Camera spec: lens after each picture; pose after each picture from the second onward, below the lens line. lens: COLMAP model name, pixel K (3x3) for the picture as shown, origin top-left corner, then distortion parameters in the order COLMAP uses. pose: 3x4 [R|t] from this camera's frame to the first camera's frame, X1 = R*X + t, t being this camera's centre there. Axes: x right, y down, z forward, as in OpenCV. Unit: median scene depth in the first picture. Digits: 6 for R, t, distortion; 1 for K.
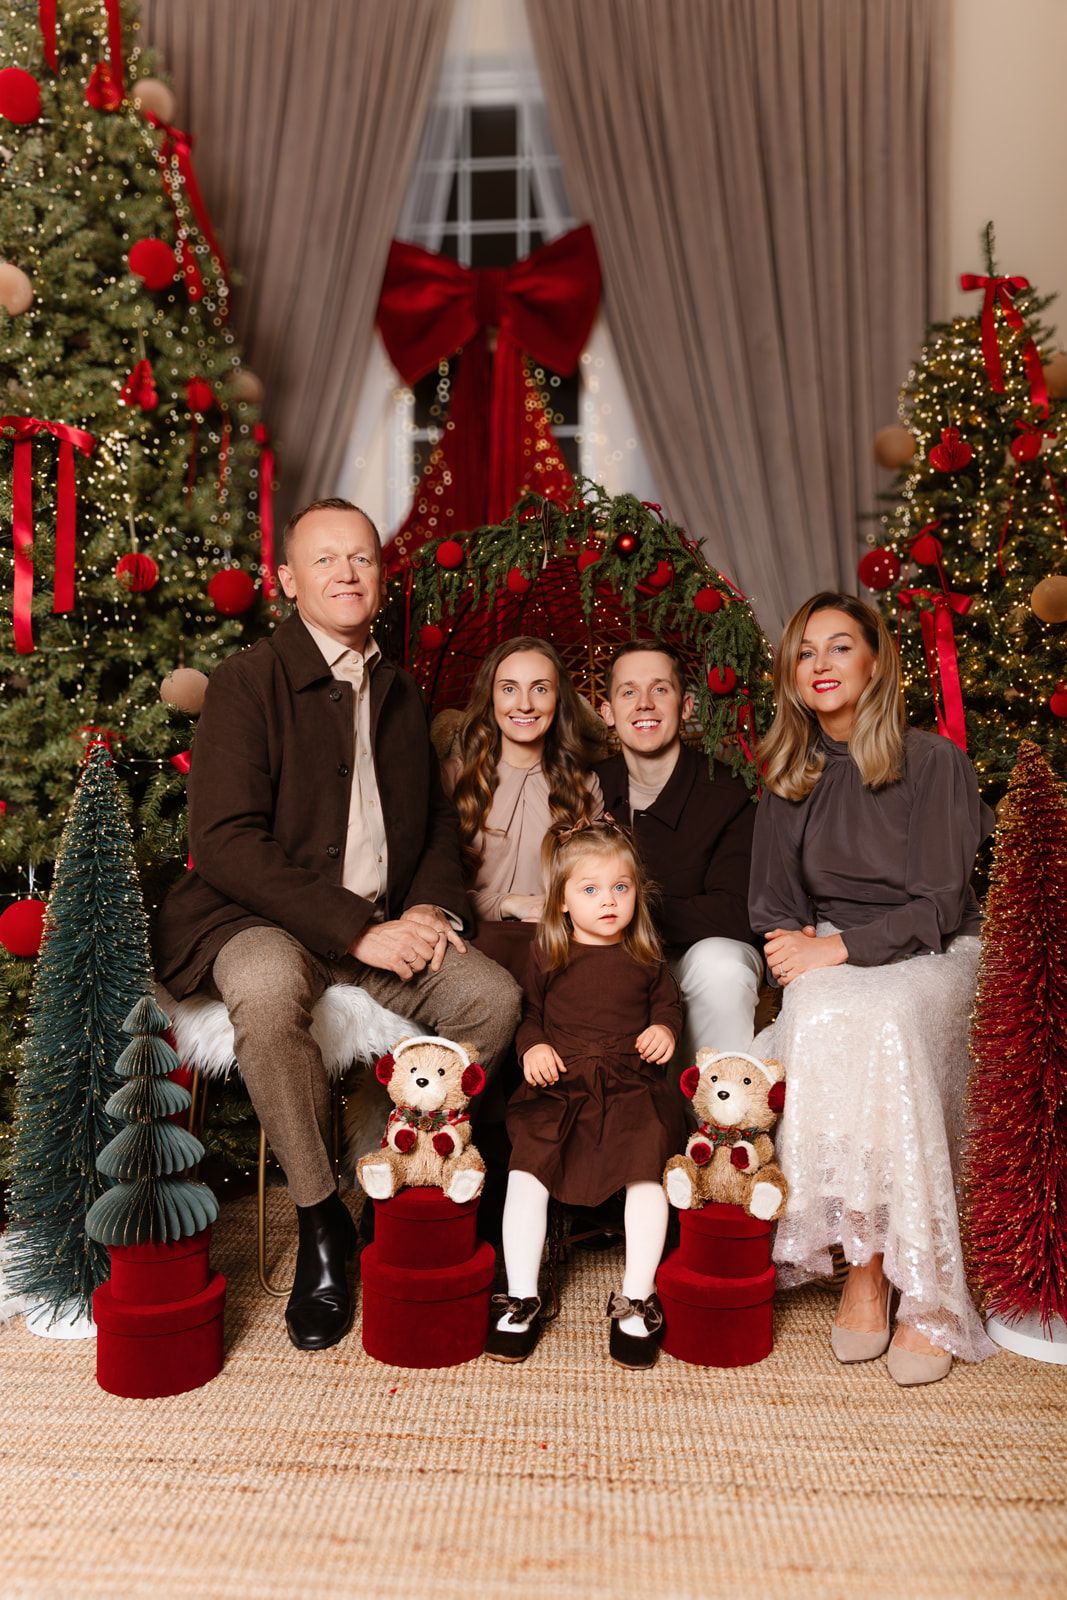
lens RADIAL K [[1140.0, 0, 528.8], [0, 1140.0, 812.2], [0, 0, 1]] dist [-0.012532, 0.003094]
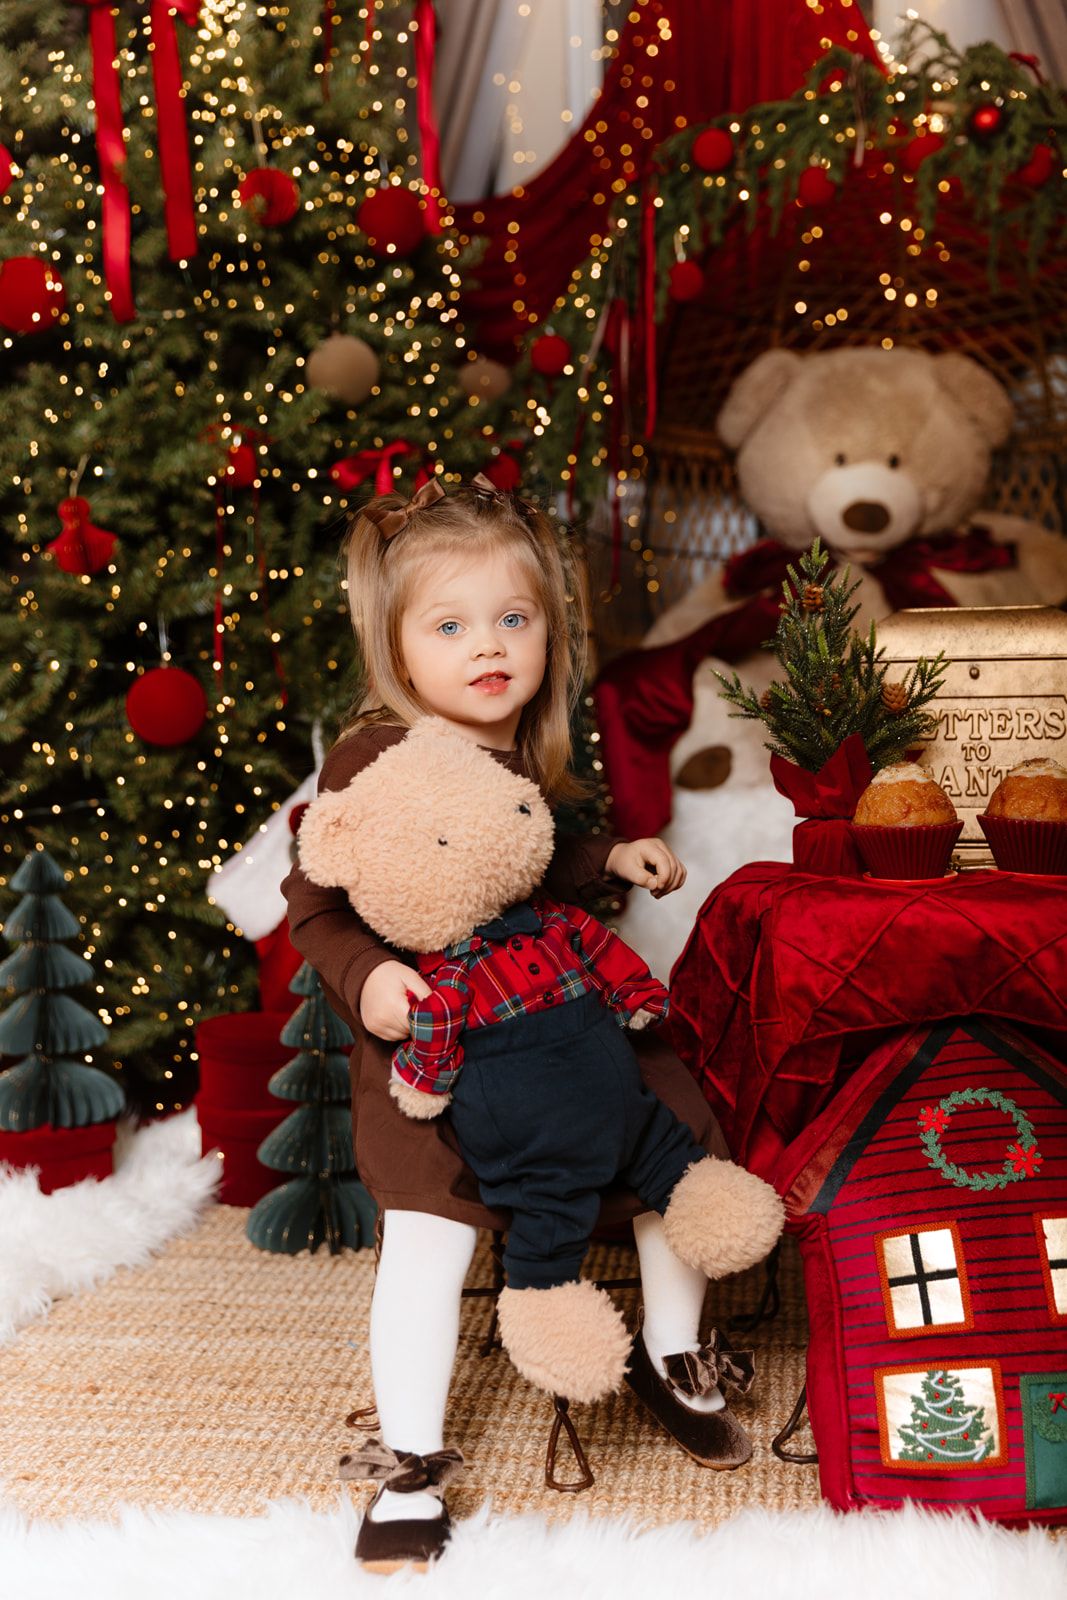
lens RADIAL K [[1978.4, 0, 530.8], [0, 1978.4, 811.9], [0, 0, 1]] dist [0.007714, 0.000000]
pose [[0.996249, -0.017259, -0.084799, -0.084109], [0.025173, 0.995333, 0.093158, 0.046597], [0.082795, -0.094944, 0.992034, -0.187603]]
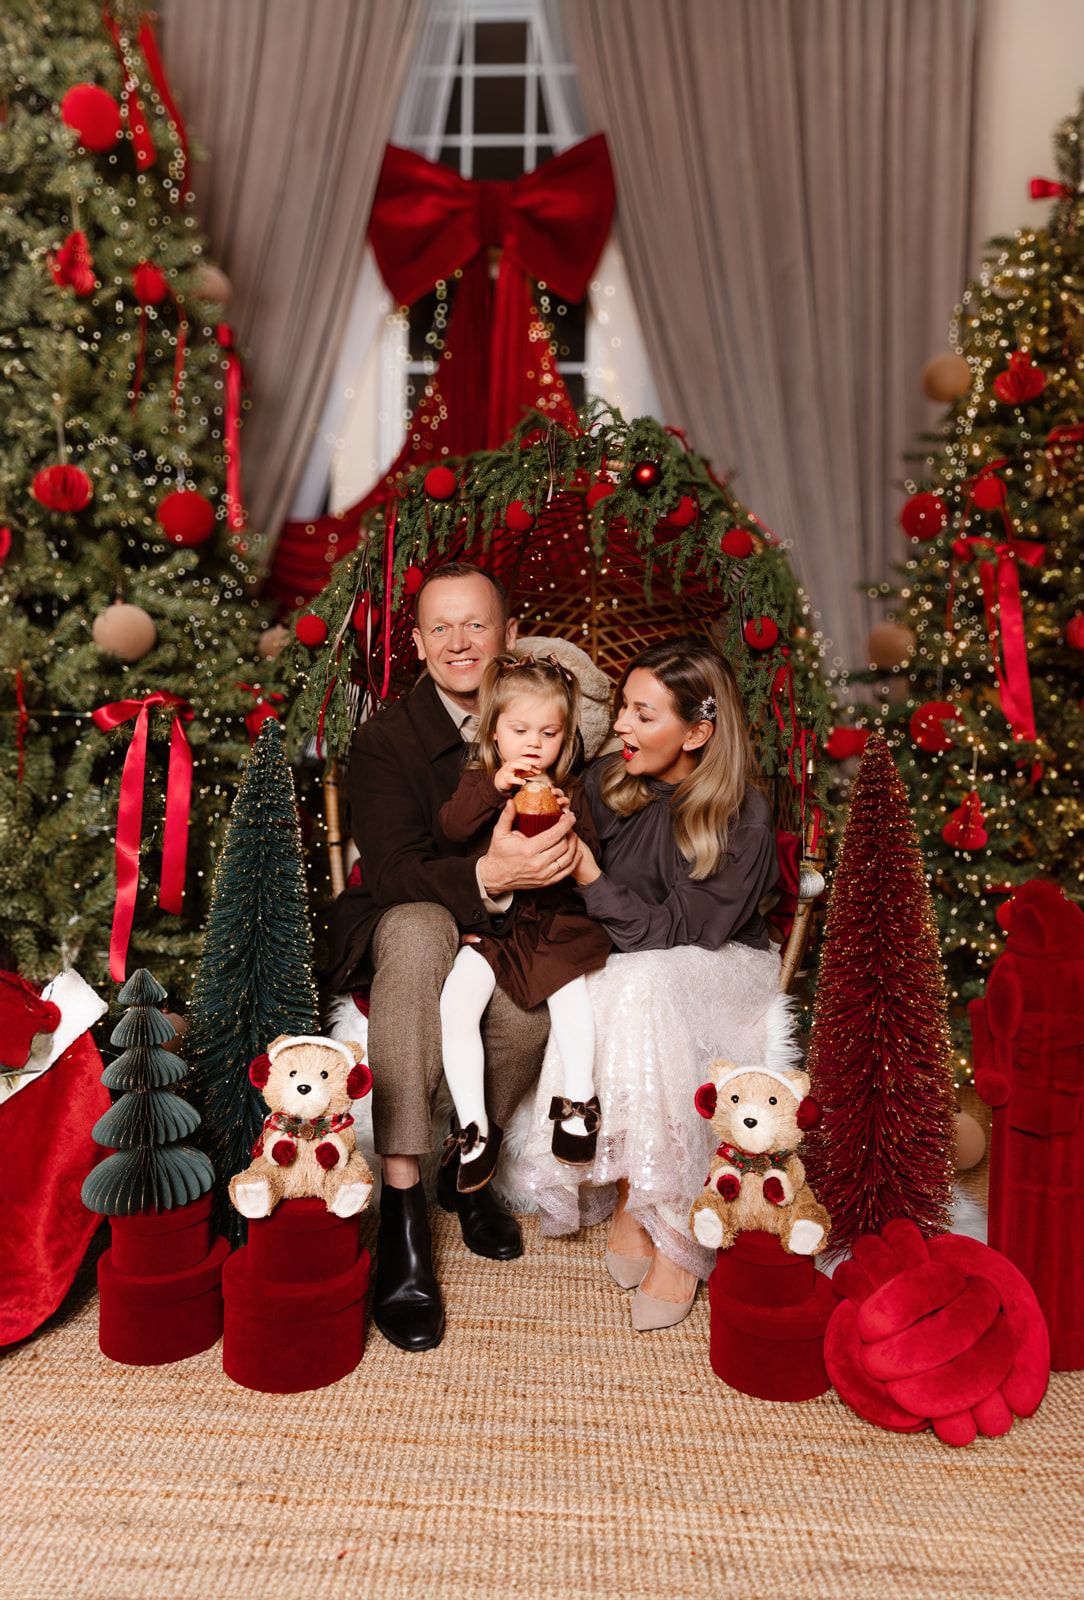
lens RADIAL K [[1044.5, 0, 539.1], [0, 1044.5, 801.1], [0, 0, 1]] dist [0.003598, 0.003148]
pose [[0.999509, 0.021606, 0.022672, -0.007770], [-0.022417, 0.999096, 0.036130, -0.014833], [-0.021871, -0.036621, 0.999090, 0.196604]]
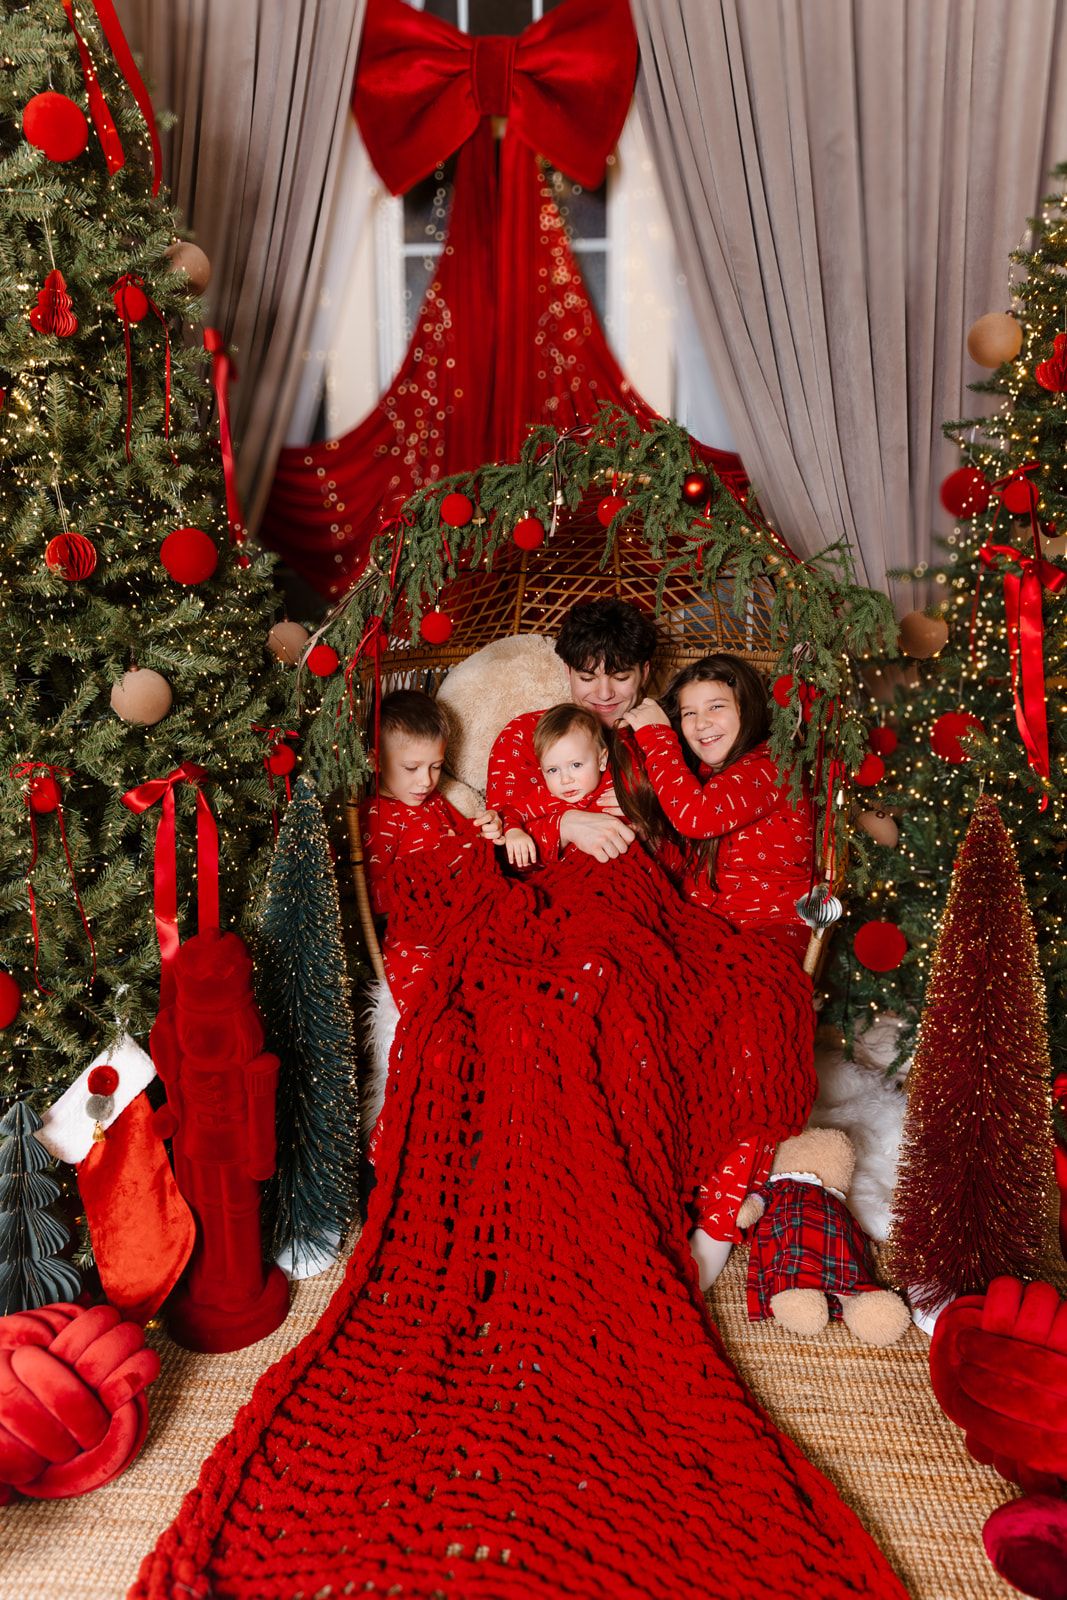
lens RADIAL K [[1192.3, 0, 533.1], [0, 1192.3, 799.1], [0, 0, 1]] dist [0.015670, -0.022116]
pose [[0.999909, -0.001050, -0.013471, 0.004494], [0.004100, 0.973550, 0.228439, -0.216609], [0.012875, -0.228474, 0.973465, 0.104055]]
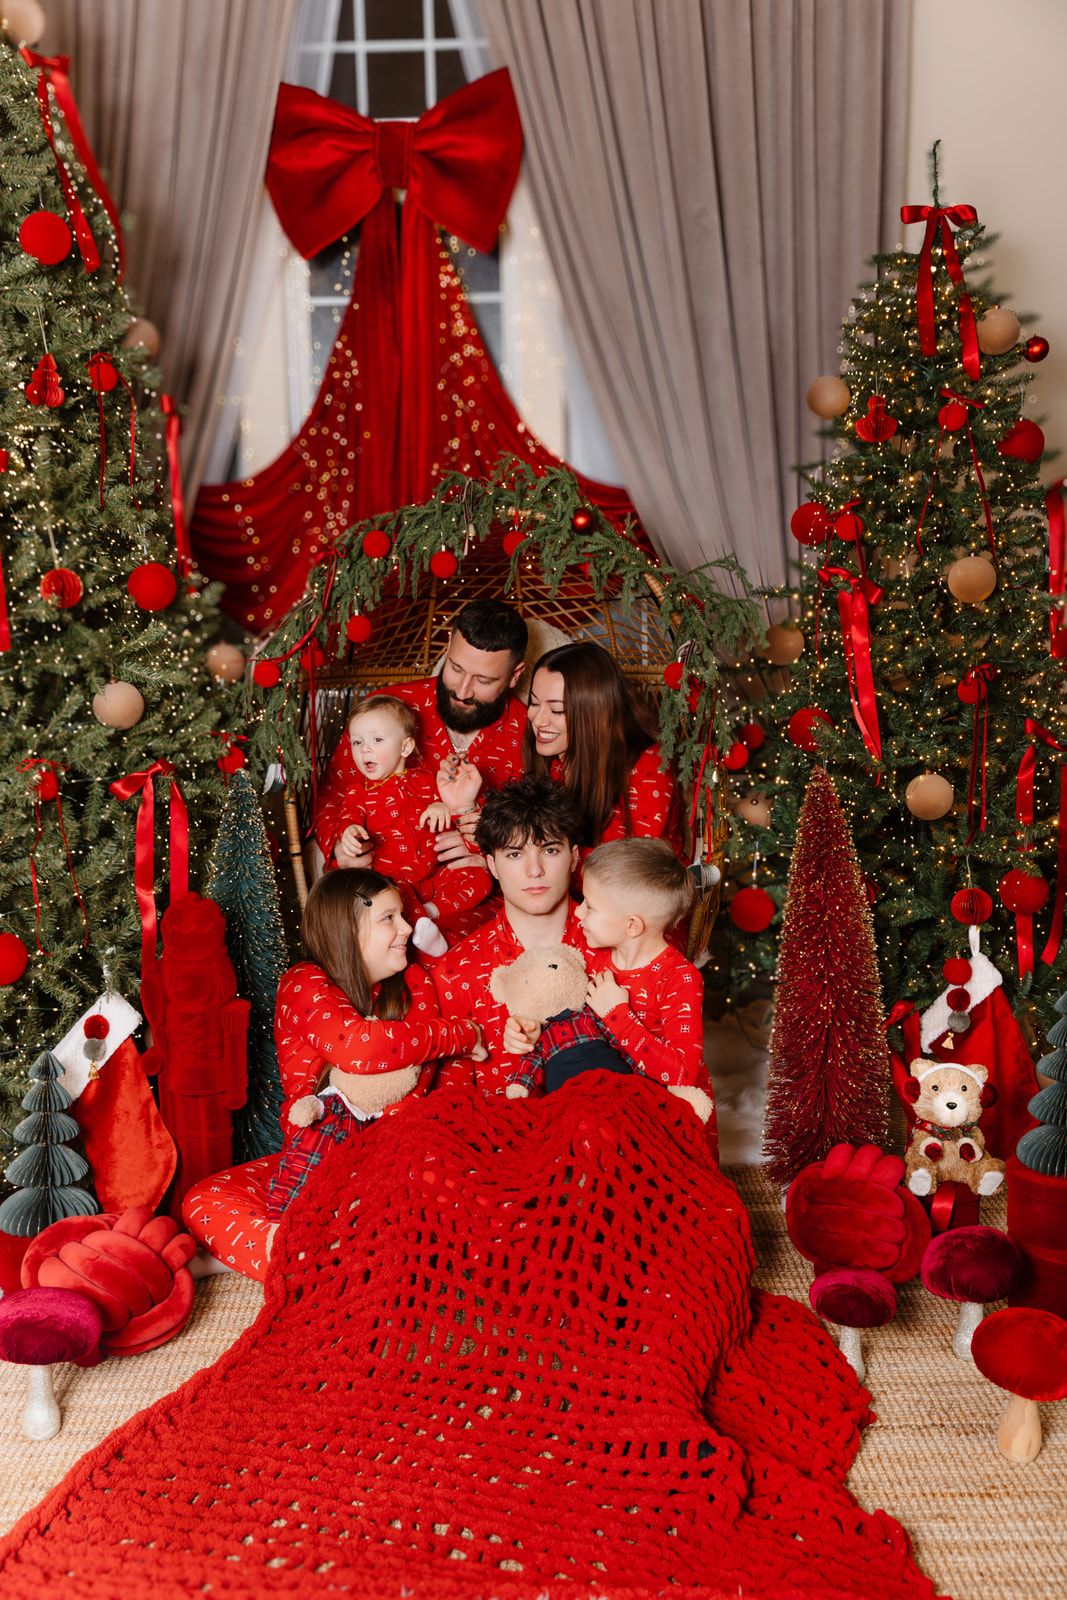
lens RADIAL K [[1469.3, 0, 528.4], [0, 1469.3, 796.5], [0, 0, 1]] dist [0.005189, 0.000000]
pose [[0.997879, -0.027605, 0.058945, -0.017056], [0.017123, 0.985045, 0.171446, -0.224144], [-0.062796, -0.170073, 0.983429, -0.290187]]
